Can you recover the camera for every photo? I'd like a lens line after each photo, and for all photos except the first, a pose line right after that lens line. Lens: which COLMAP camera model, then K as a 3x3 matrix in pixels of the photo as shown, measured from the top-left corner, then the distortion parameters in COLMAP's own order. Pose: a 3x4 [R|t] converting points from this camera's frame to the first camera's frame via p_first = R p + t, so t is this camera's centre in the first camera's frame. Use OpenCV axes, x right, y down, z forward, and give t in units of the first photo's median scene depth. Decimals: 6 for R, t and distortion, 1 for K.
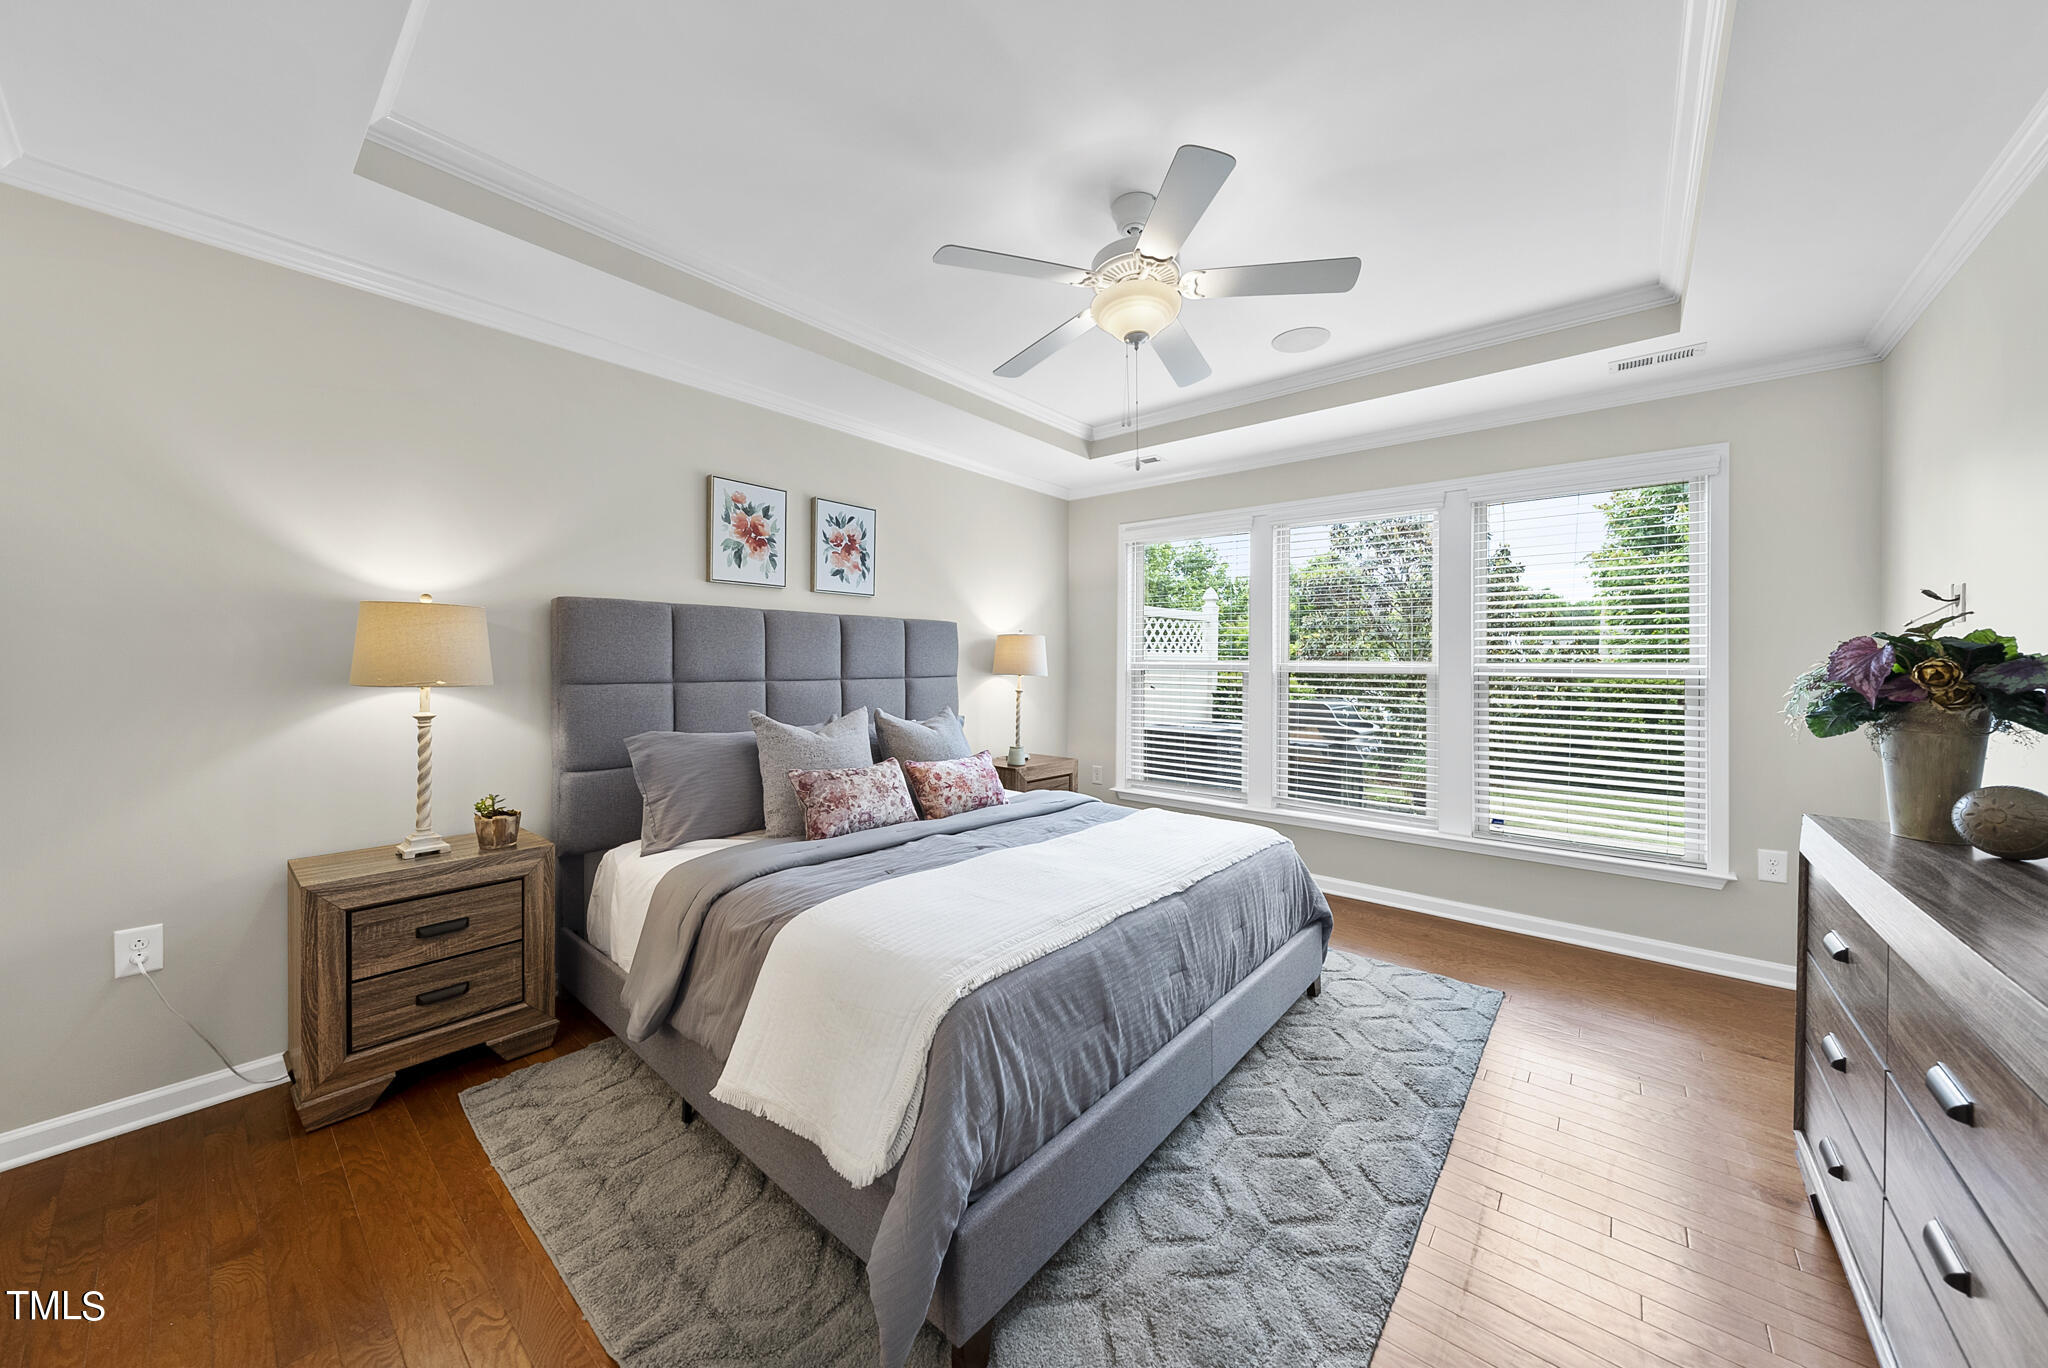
lens RADIAL K [[707.9, 0, 1028.4], [0, 707.9, 669.8], [0, 0, 1]] dist [-0.001553, -0.000116]
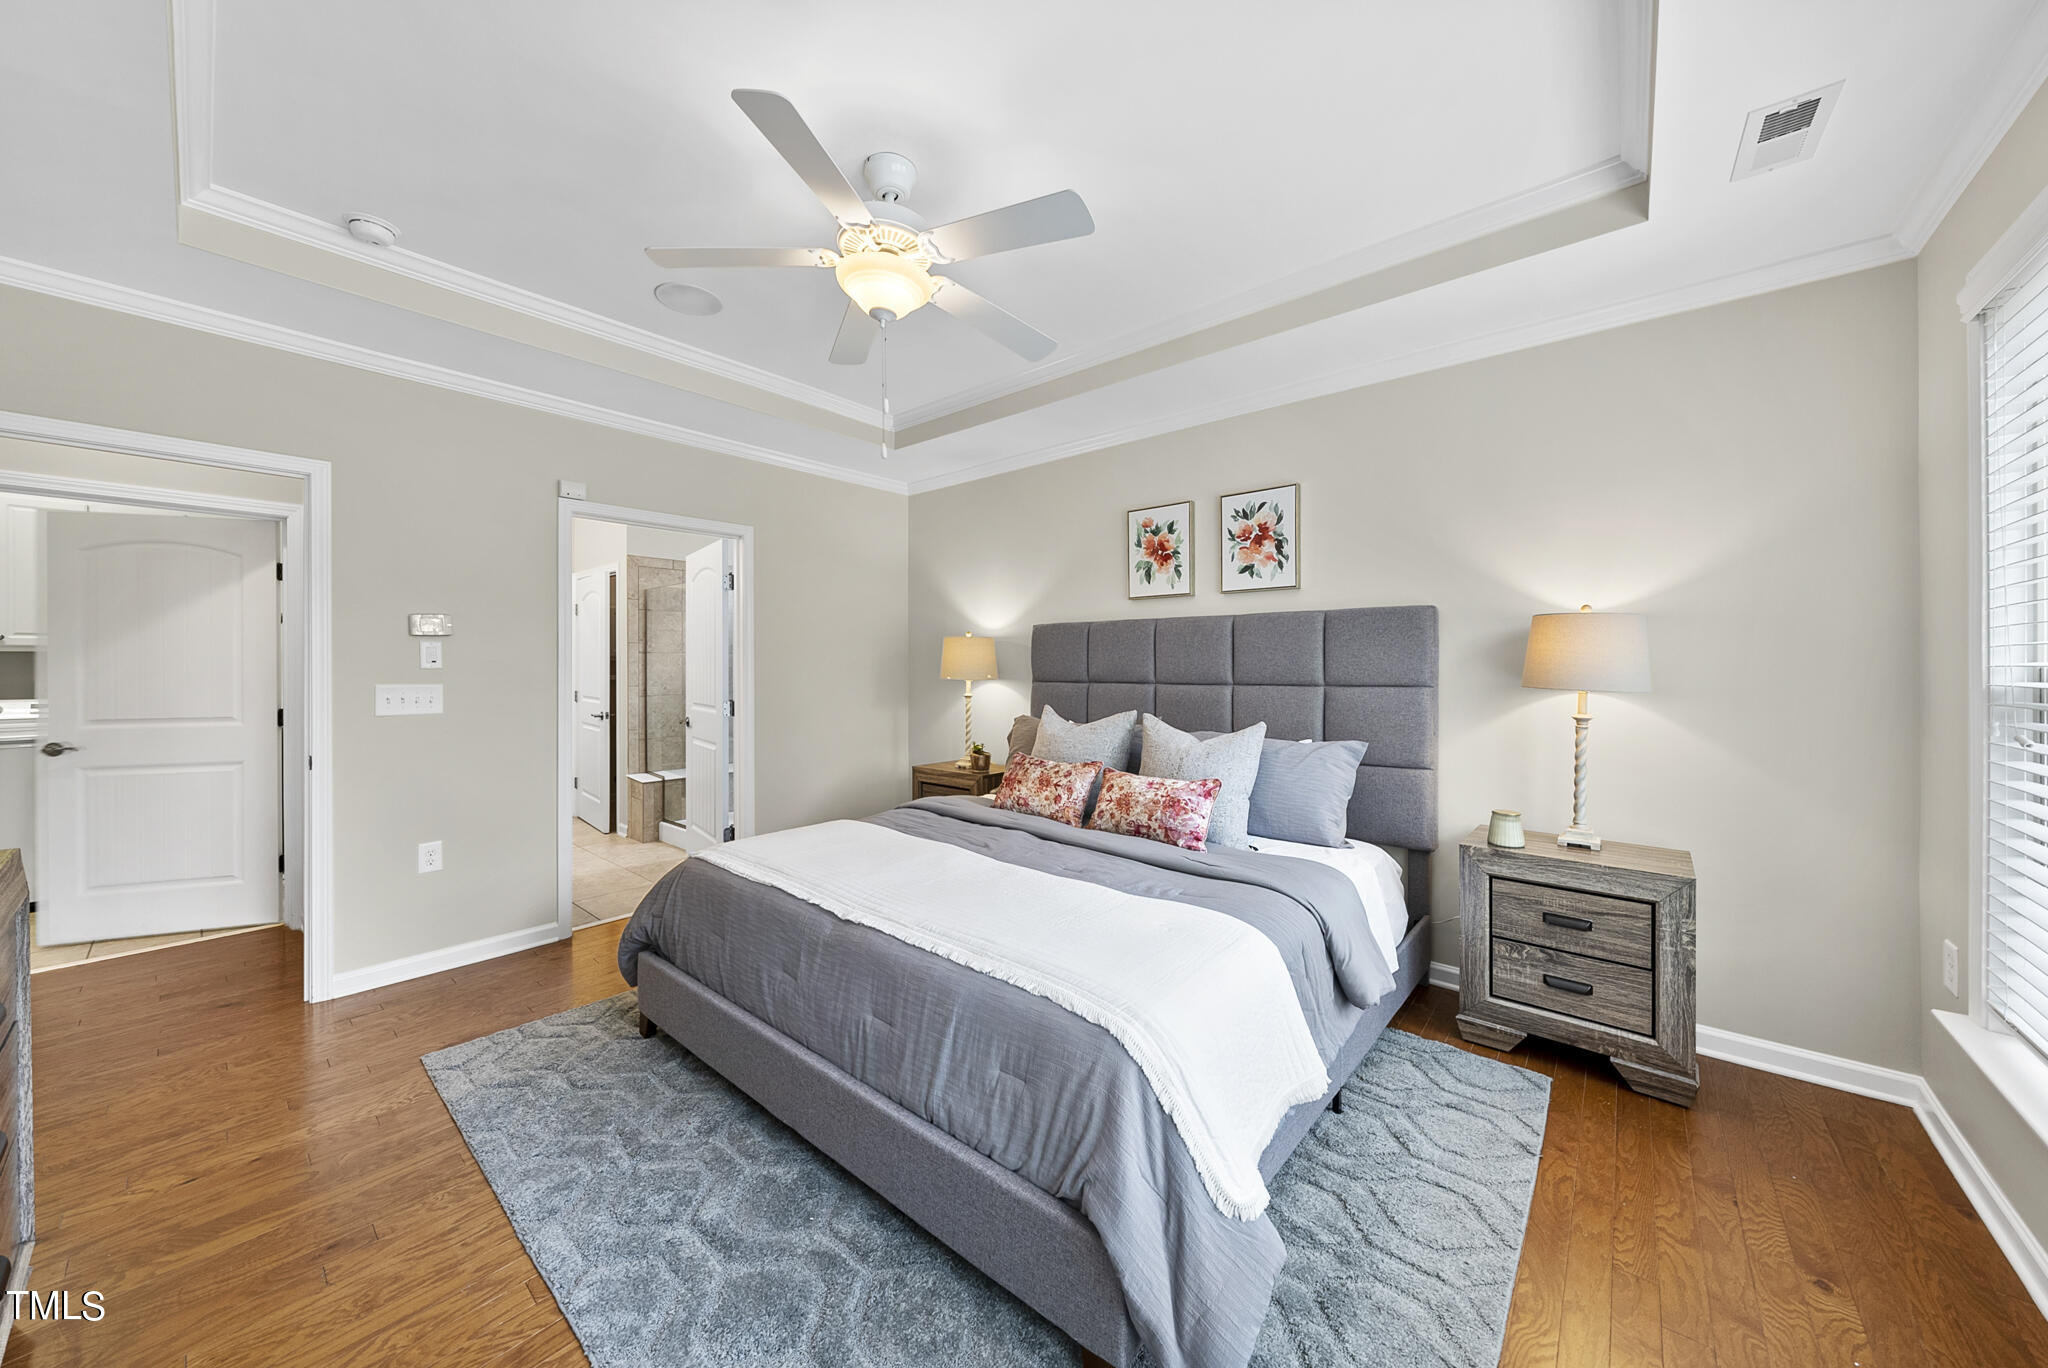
lens RADIAL K [[707.9, 0, 1028.4], [0, 707.9, 669.8], [0, 0, 1]] dist [-0.001553, -0.000116]
pose [[0.001494, 0.002450, -0.999996, 0.665073], [-0.005772, 0.999980, 0.002442, -0.006506], [0.999982, 0.005769, 0.001508, 0.728929]]
